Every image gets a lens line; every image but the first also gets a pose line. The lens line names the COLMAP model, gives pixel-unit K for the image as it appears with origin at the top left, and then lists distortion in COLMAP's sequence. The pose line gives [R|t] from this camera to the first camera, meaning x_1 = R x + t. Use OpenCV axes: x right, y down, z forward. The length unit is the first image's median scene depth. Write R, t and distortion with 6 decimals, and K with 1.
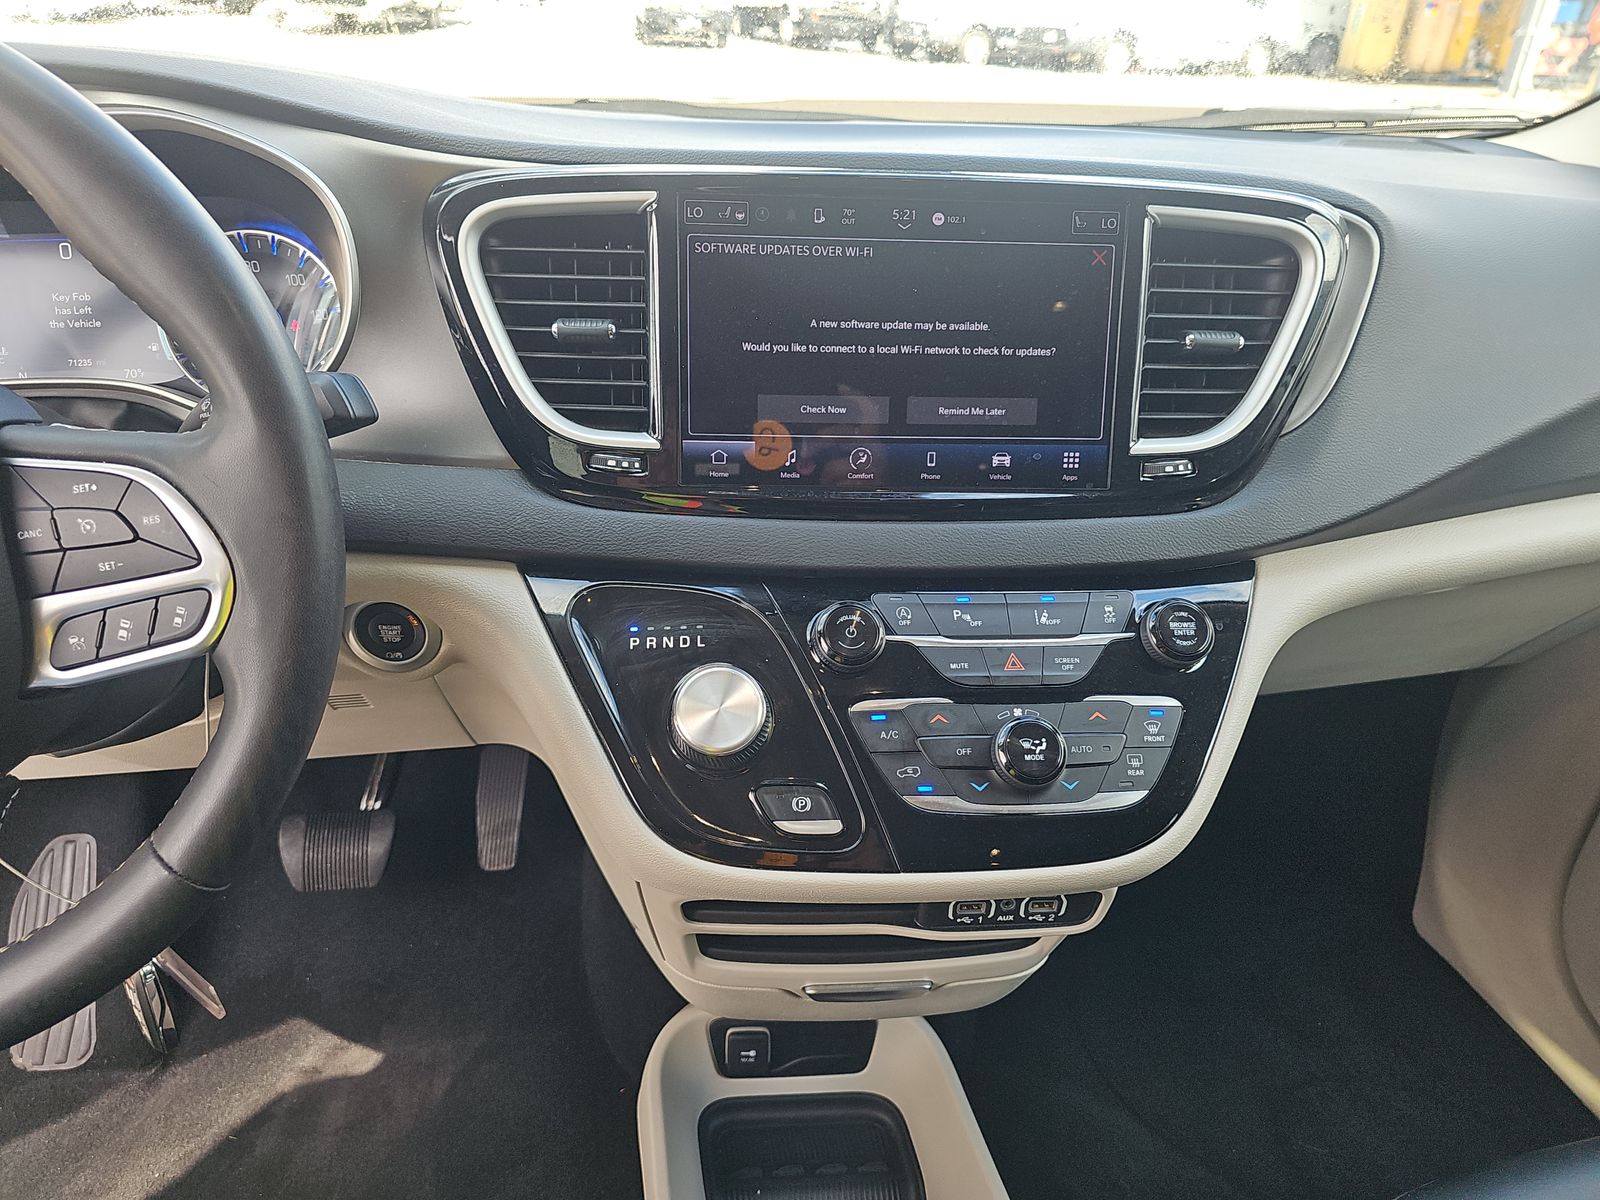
lens RADIAL K [[1071.8, 0, 791.4], [0, 1071.8, 600.0], [0, 0, 1]] dist [0.032733, -0.021581]
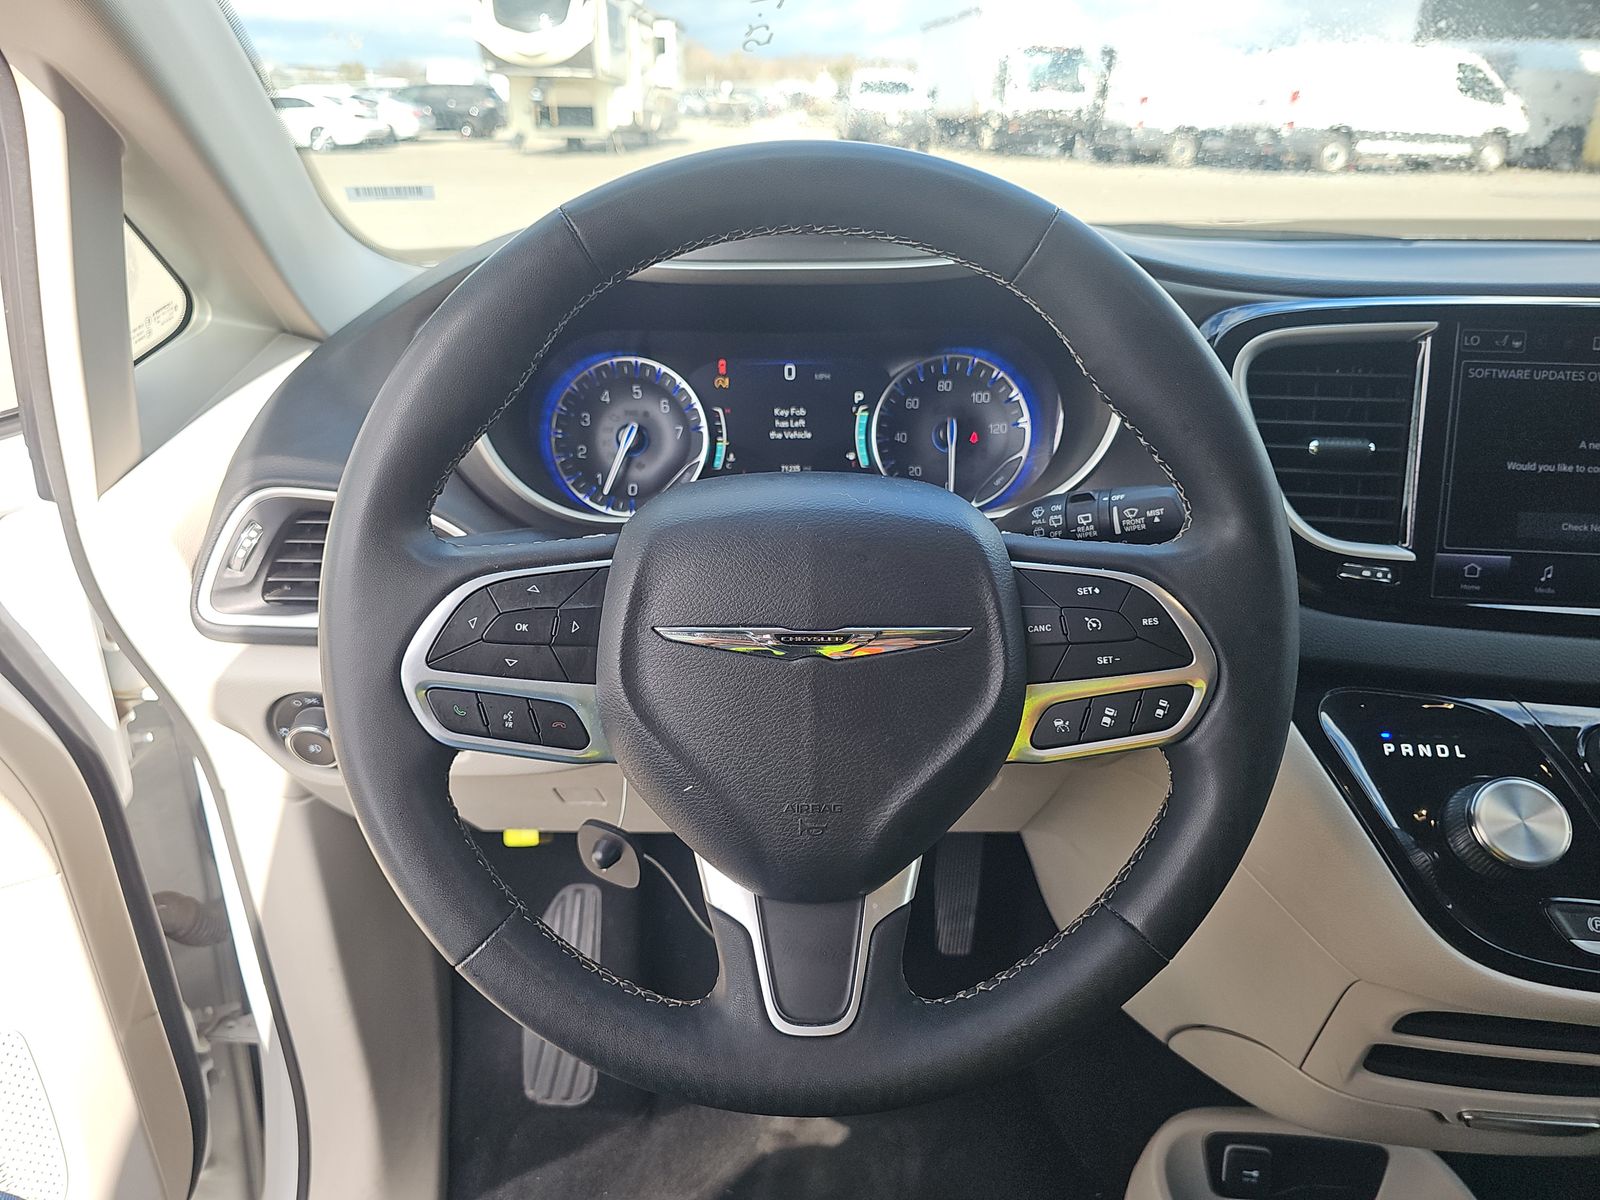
lens RADIAL K [[1071.8, 0, 784.9], [0, 1071.8, 598.8], [0, 0, 1]] dist [0.032733, -0.021581]
pose [[0.986999, 0.039028, -0.155918, -0.321516], [-0.051862, 0.995516, -0.079107, 0.005256], [0.152132, 0.086165, 0.984597, -0.067288]]
